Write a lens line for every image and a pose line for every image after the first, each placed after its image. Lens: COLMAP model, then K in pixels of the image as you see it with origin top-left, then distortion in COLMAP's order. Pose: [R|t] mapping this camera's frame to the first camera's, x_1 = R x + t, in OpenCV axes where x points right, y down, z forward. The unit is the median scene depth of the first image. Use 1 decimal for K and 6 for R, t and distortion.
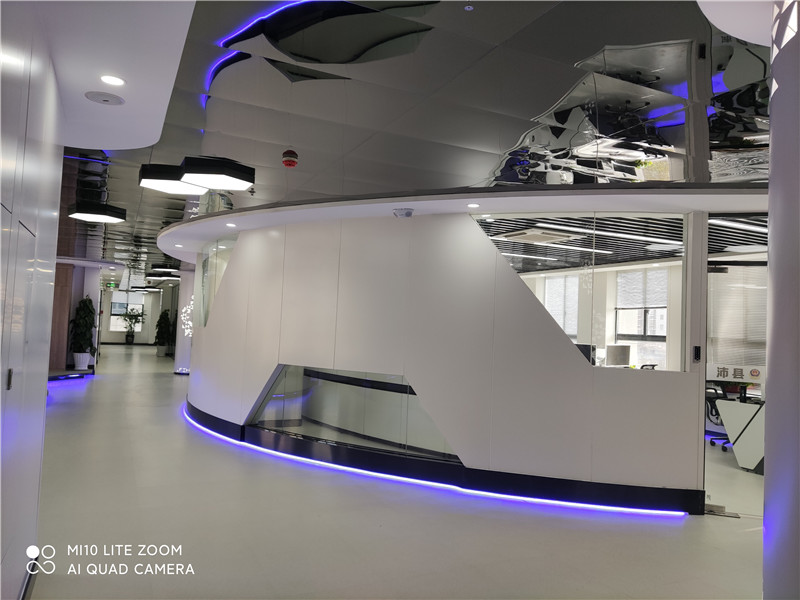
lens RADIAL K [[579.9, 0, 399.4], [0, 579.9, 294.2], [0, 0, 1]] dist [0.106262, -0.138033]
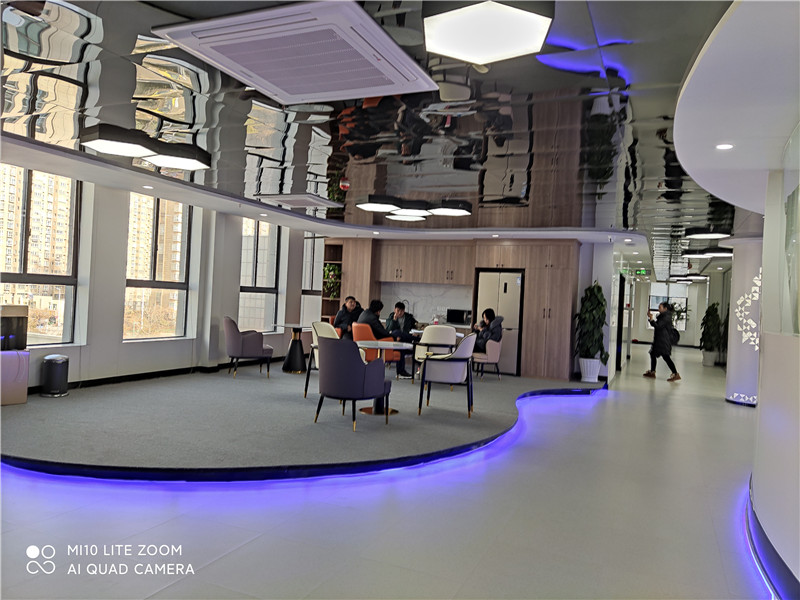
lens RADIAL K [[579.9, 0, 399.4], [0, 579.9, 294.2], [0, 0, 1]] dist [0.106262, -0.138033]
pose [[0.641379, -0.008809, -0.767174, -0.116643], [0.013188, 0.999913, -0.000456, 0.014709], [0.767111, -0.009825, 0.641439, 0.317865]]
